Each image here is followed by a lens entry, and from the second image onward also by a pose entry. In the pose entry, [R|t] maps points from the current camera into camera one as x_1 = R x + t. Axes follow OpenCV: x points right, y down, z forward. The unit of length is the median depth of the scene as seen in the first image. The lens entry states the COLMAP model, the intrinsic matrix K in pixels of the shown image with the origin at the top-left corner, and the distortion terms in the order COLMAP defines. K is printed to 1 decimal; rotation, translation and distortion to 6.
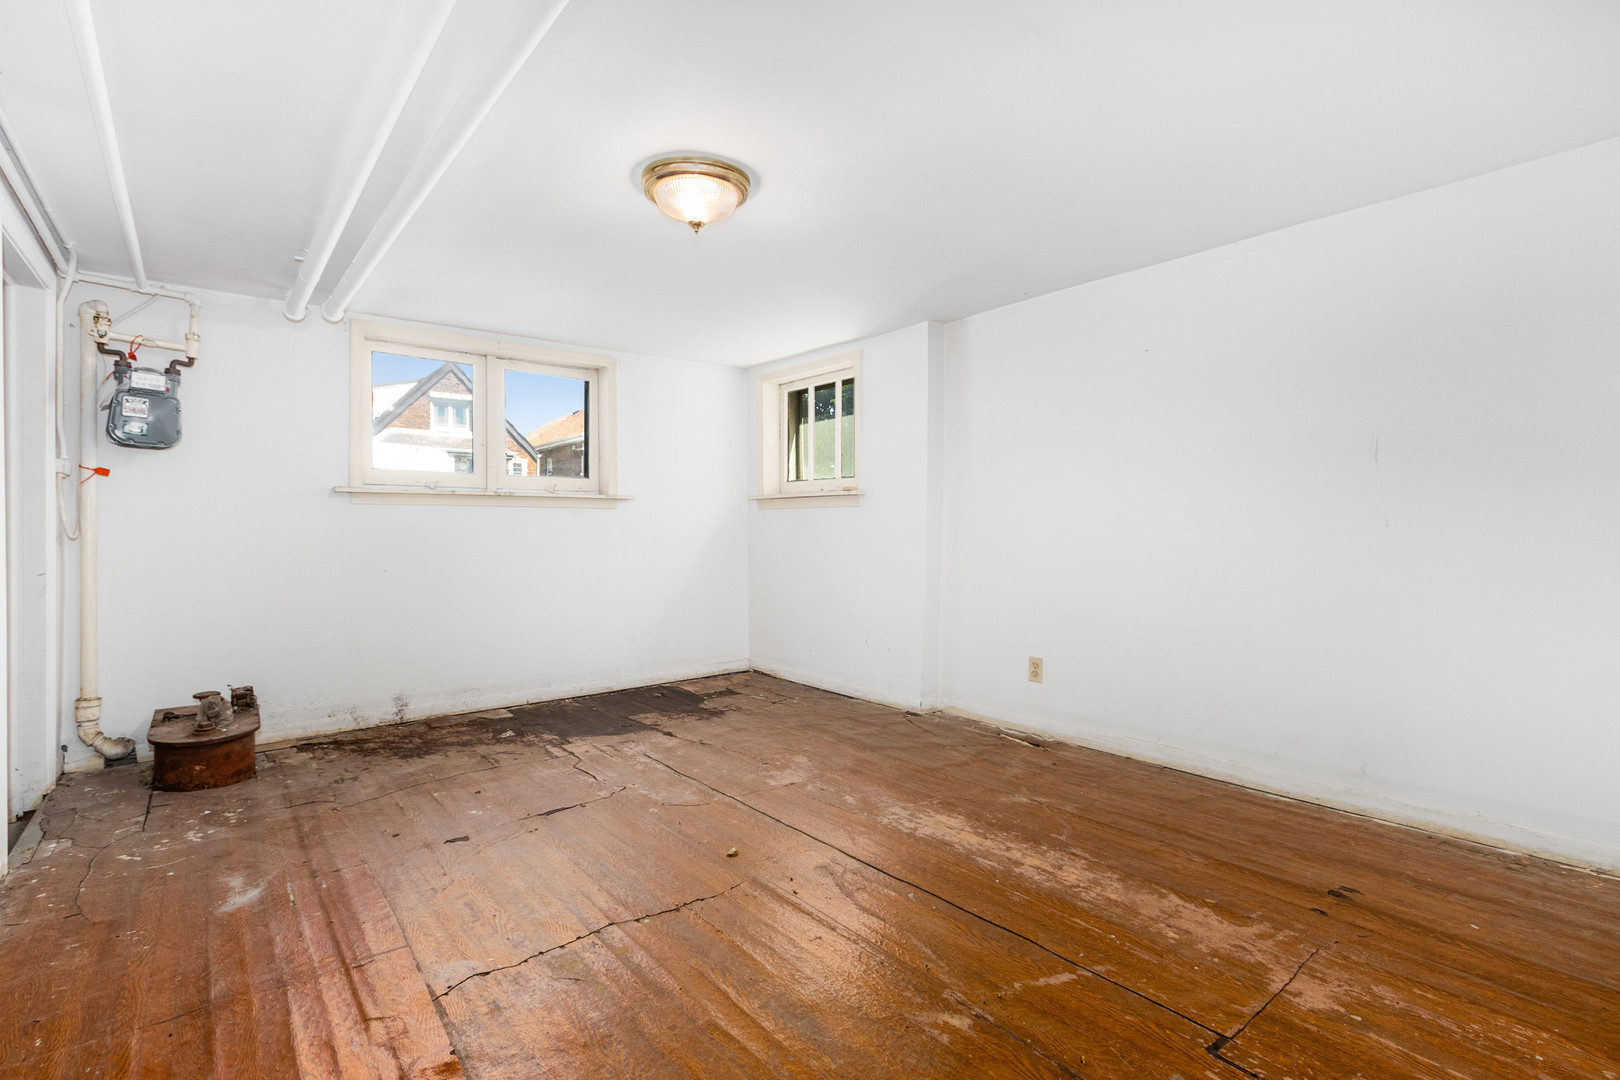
lens RADIAL K [[752.3, 0, 803.7], [0, 752.3, 530.3], [0, 0, 1]] dist [0.004796, -0.000025]
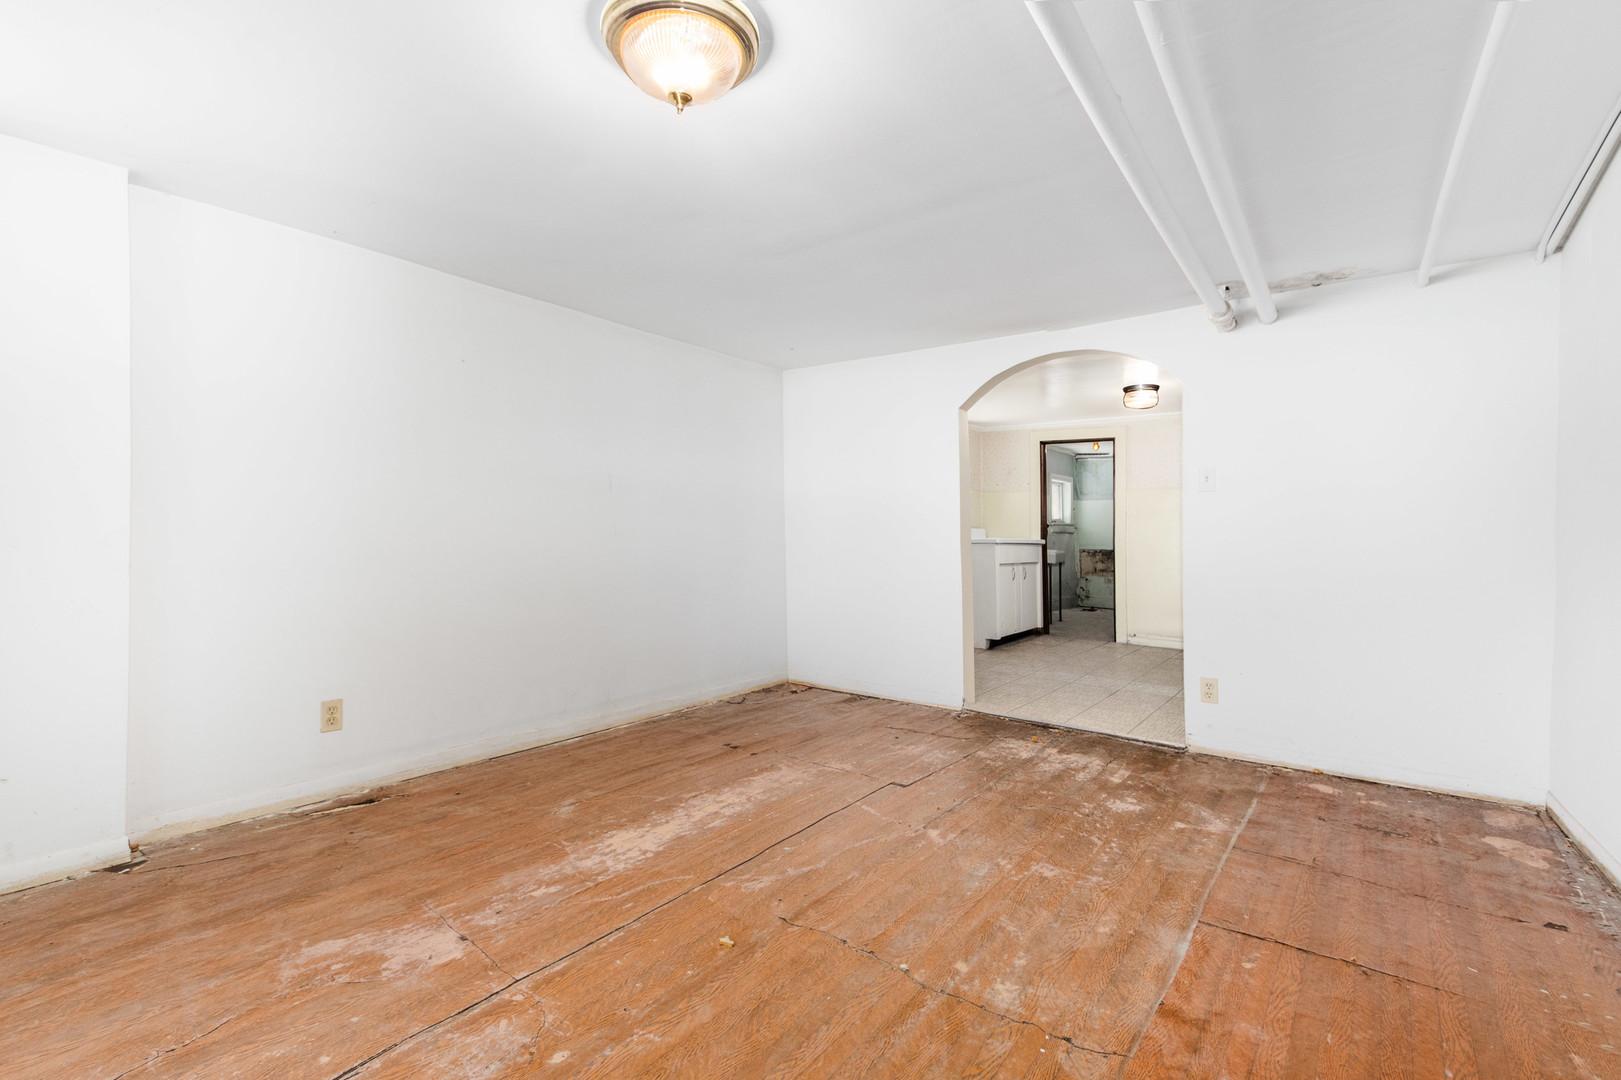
lens RADIAL K [[752.8, 0, 795.2], [0, 752.8, 538.4], [0, 0, 1]] dist [0.004796, -0.000025]
pose [[-0.235762, -0.005792, 0.971793, -0.695475], [-0.005658, 0.999973, 0.004587, -0.007408], [-0.971794, -0.004417, -0.235789, 0.870508]]
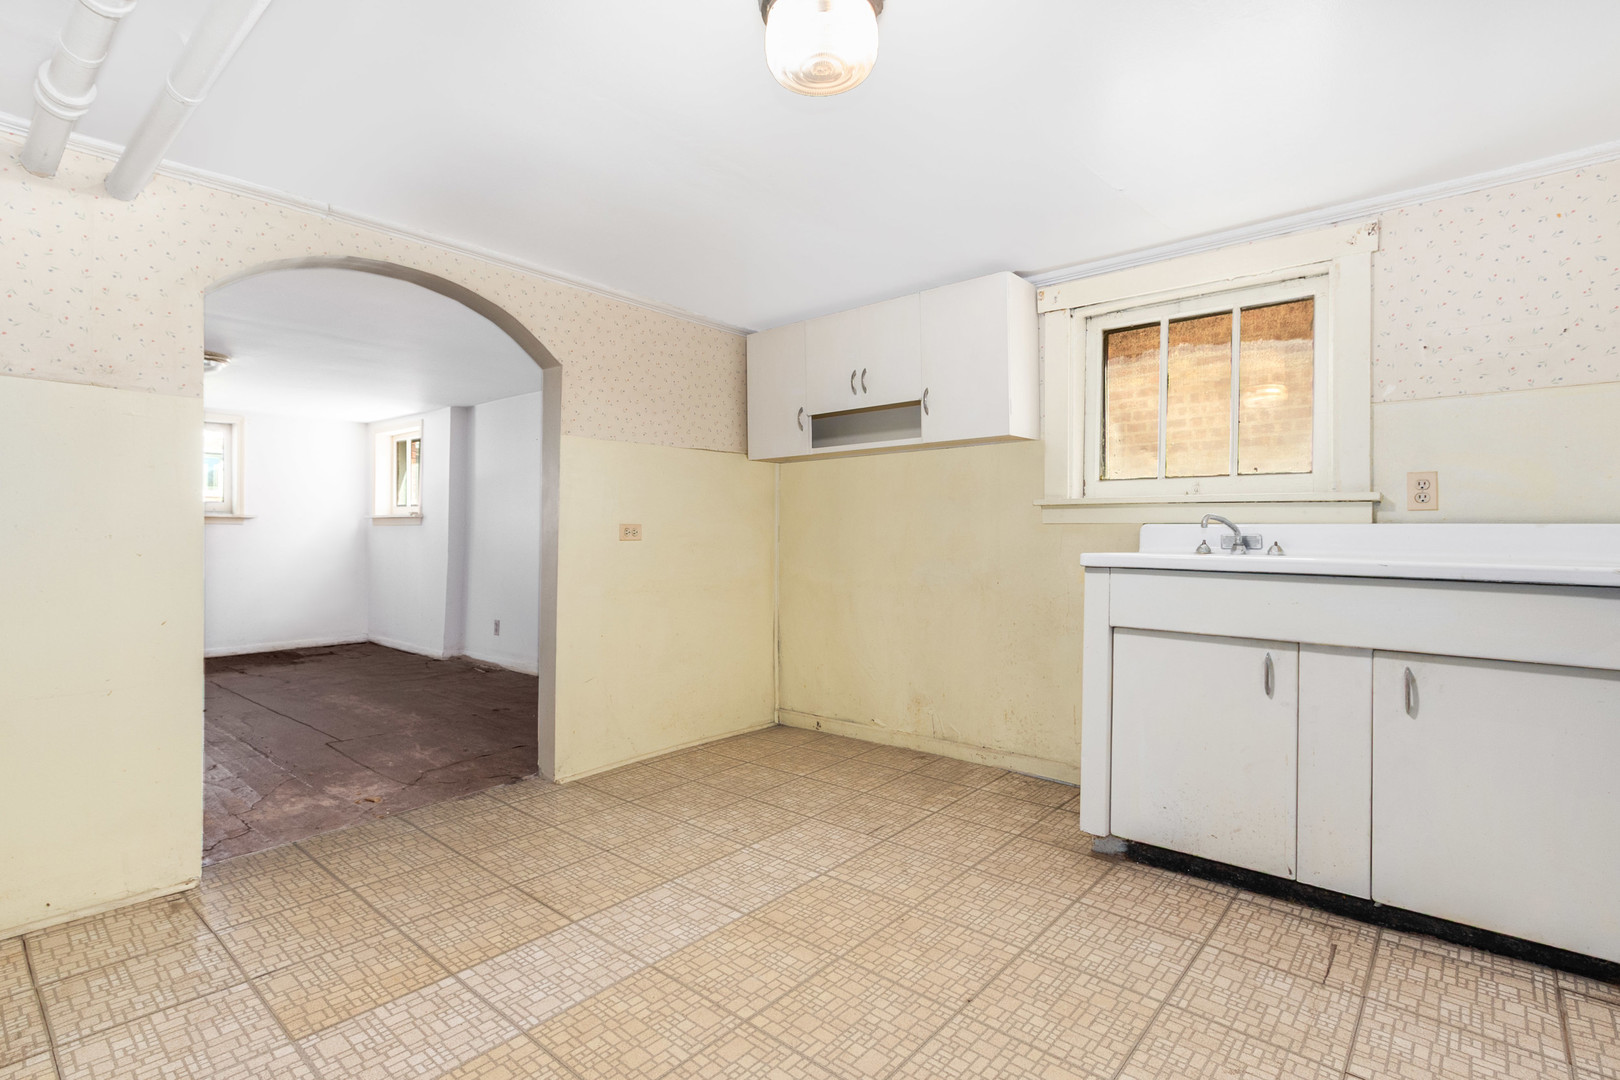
lens RADIAL K [[752.3, 0, 801.0], [0, 752.3, 545.7], [0, 0, 1]] dist [0.004796, -0.000025]
pose [[0.981848, 0.007175, 0.189532, 1.029213], [-0.008758, 0.999933, 0.007518, -0.018507], [-0.189466, -0.009041, 0.981846, -1.179530]]
